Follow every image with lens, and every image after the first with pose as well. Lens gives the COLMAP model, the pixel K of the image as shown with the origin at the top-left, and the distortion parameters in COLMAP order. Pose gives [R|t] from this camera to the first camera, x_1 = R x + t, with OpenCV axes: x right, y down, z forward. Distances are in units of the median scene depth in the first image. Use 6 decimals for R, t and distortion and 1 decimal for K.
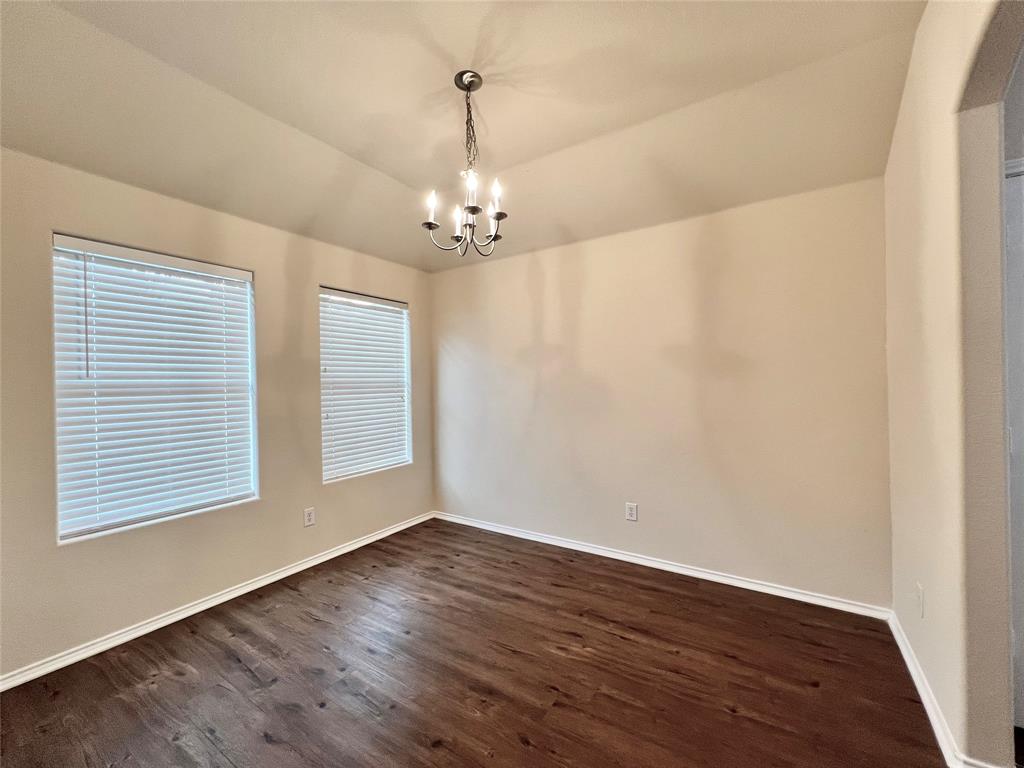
lens RADIAL K [[413.2, 0, 510.1], [0, 413.2, 380.1], [0, 0, 1]] dist [-0.001097, 0.000282]
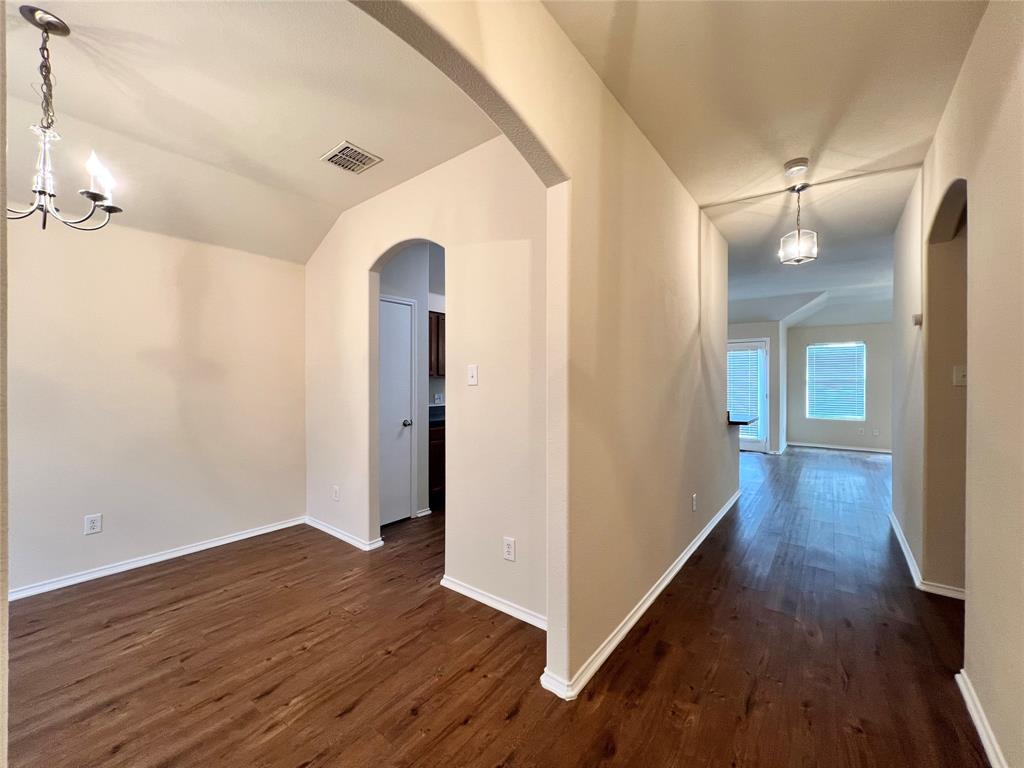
lens RADIAL K [[413.2, 0, 509.6], [0, 413.2, 384.7], [0, 0, 1]] dist [-0.001097, 0.000282]
pose [[0.092703, 0.005130, 0.995681, -0.825293], [-0.003308, 0.999983, -0.004844, 0.012753], [-0.995688, -0.002845, 0.092718, -0.014463]]
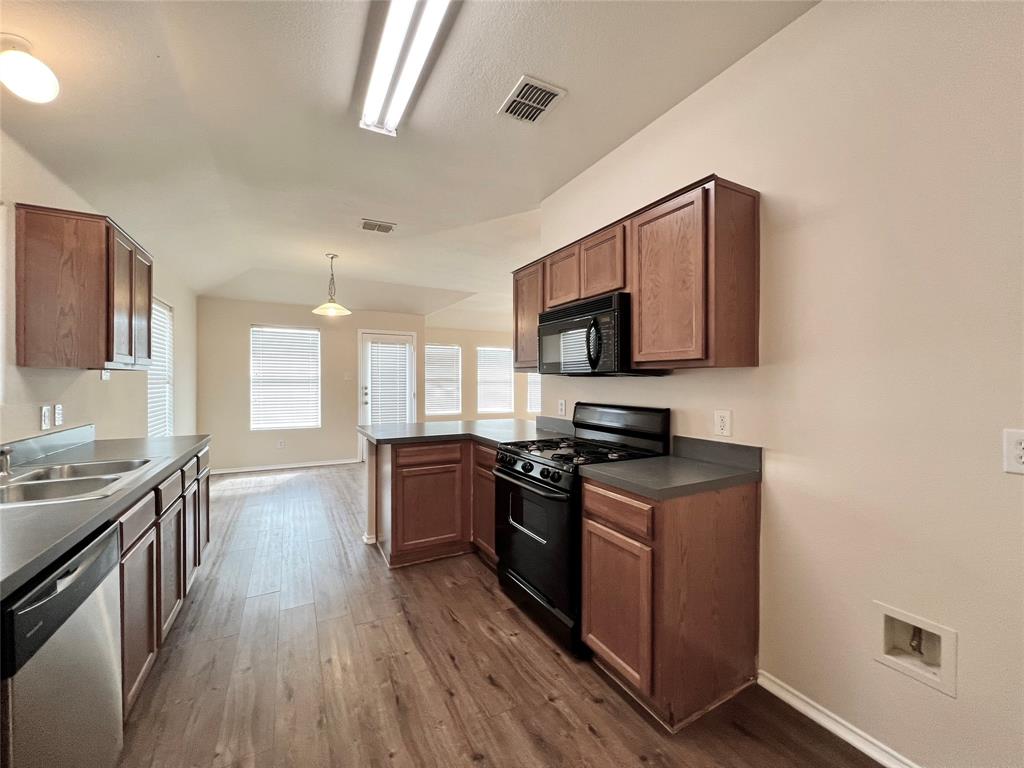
lens RADIAL K [[413.2, 0, 512.4], [0, 413.2, 384.6], [0, 0, 1]] dist [-0.001097, 0.000282]
pose [[-0.880314, 0.009590, 0.474294, 0.746575], [0.009738, 0.999950, -0.002144, 0.004079], [-0.474291, 0.002731, -0.880364, 0.633284]]
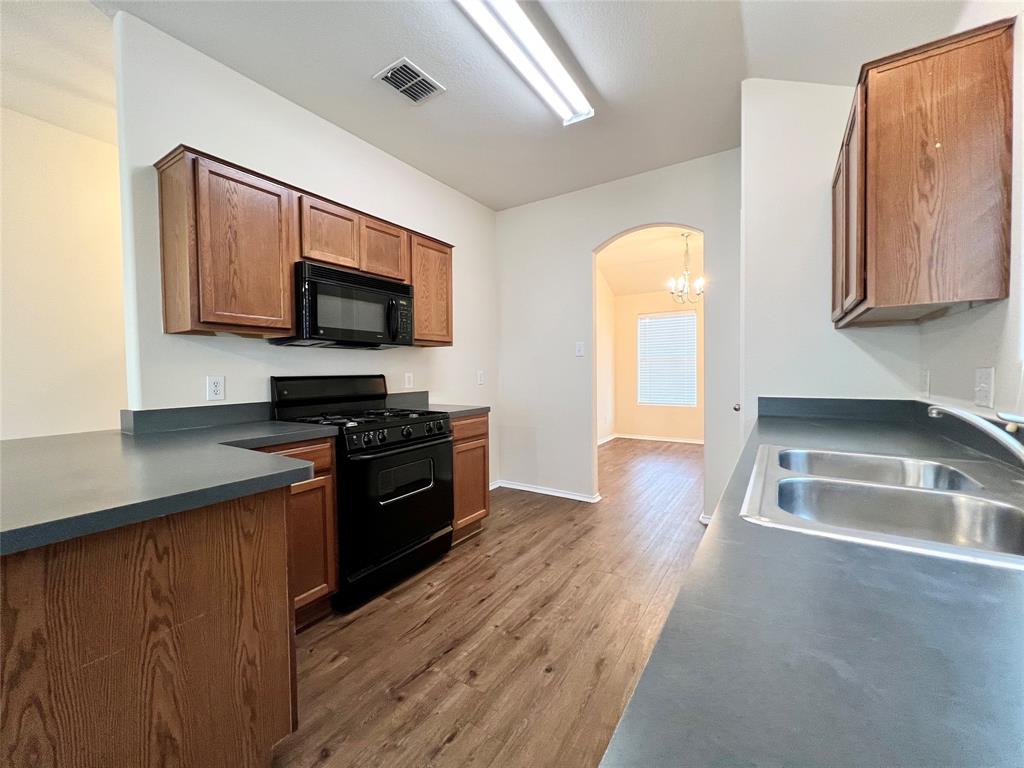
lens RADIAL K [[410.2, 0, 513.0], [0, 410.2, 387.5], [0, 0, 1]] dist [-0.002909, 0.000743]
pose [[0.012200, 0.059017, -0.998182, 2.351627], [0.018651, 0.998070, 0.059238, 0.038233], [0.999752, -0.019340, 0.011076, -0.074255]]
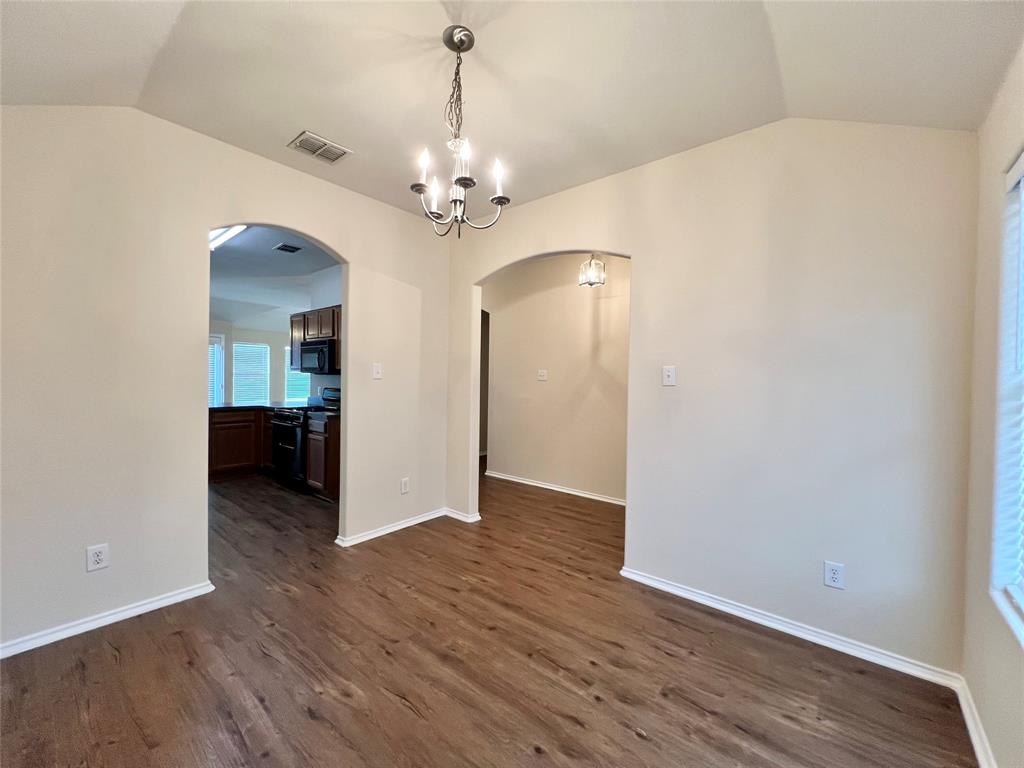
lens RADIAL K [[413.2, 0, 516.0], [0, 413.2, 383.6], [0, 0, 1]] dist [-0.001097, 0.000282]
pose [[-0.994567, -0.001936, 0.104084, -0.313674], [-0.000949, 0.999954, 0.009534, 0.009829], [-0.104098, 0.009384, -0.994523, 1.860996]]
